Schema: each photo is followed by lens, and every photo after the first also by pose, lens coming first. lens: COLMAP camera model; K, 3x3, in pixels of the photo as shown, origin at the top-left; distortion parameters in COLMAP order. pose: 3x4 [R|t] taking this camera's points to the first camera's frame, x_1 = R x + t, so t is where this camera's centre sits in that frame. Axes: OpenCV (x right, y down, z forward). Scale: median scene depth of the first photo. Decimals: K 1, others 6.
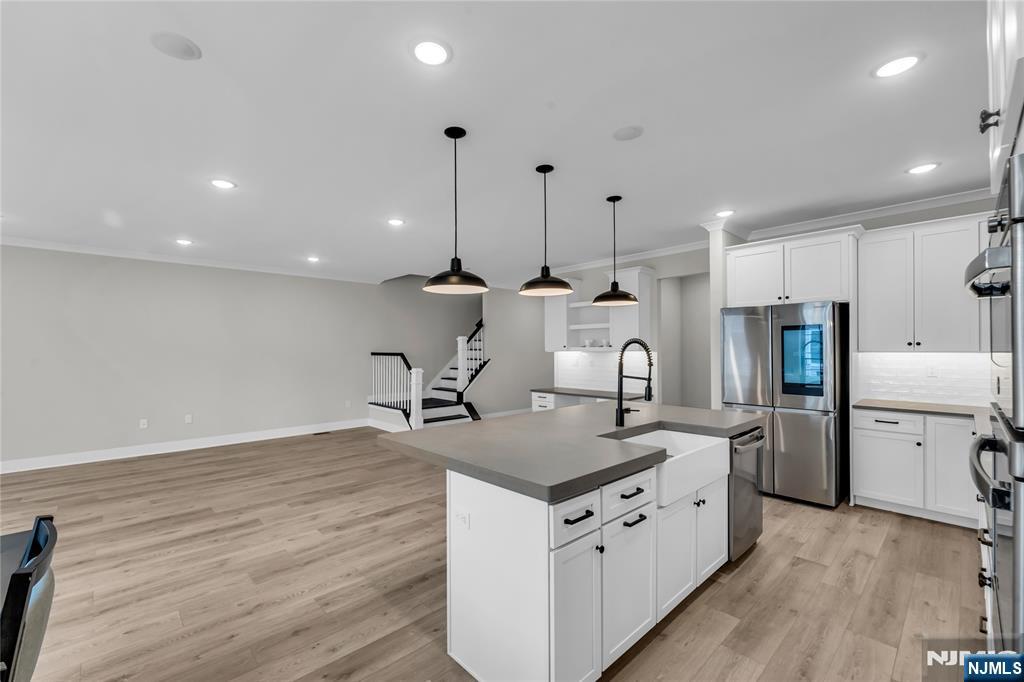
lens RADIAL K [[434.8, 0, 493.6], [0, 434.8, 346.9], [0, 0, 1]] dist [0.000668, -0.000909]
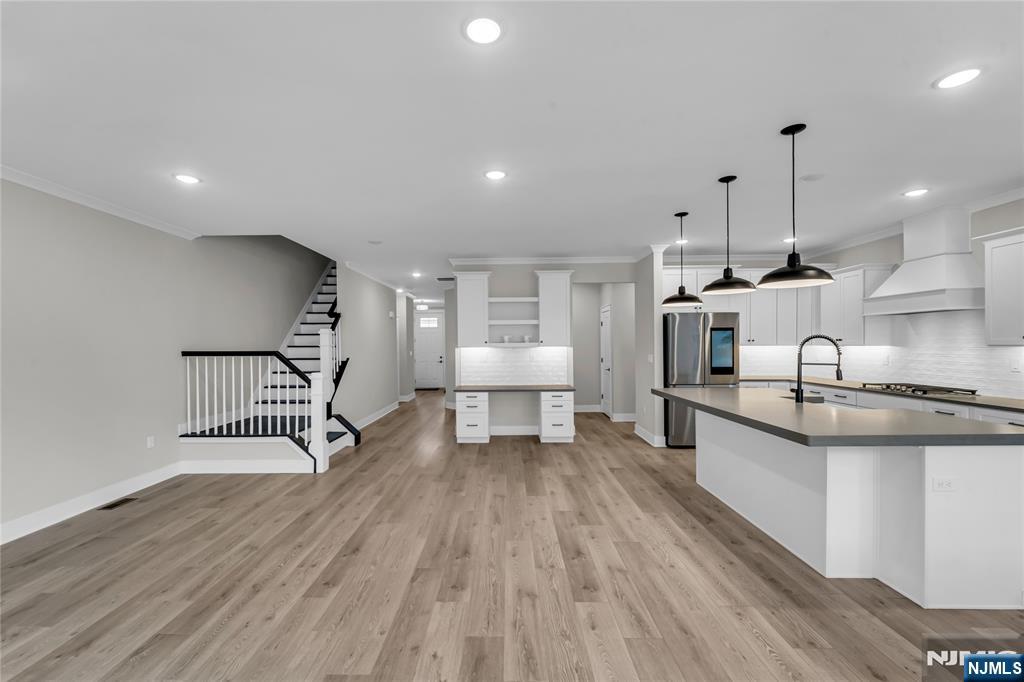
lens RADIAL K [[434.8, 0, 514.6], [0, 434.8, 344.7], [0, 0, 1]] dist [0.000668, -0.000909]
pose [[0.678354, -0.002164, 0.734732, -0.886631], [0.001228, 0.999998, 0.001812, 0.005152], [-0.734734, -0.000327, 0.678355, 0.538742]]
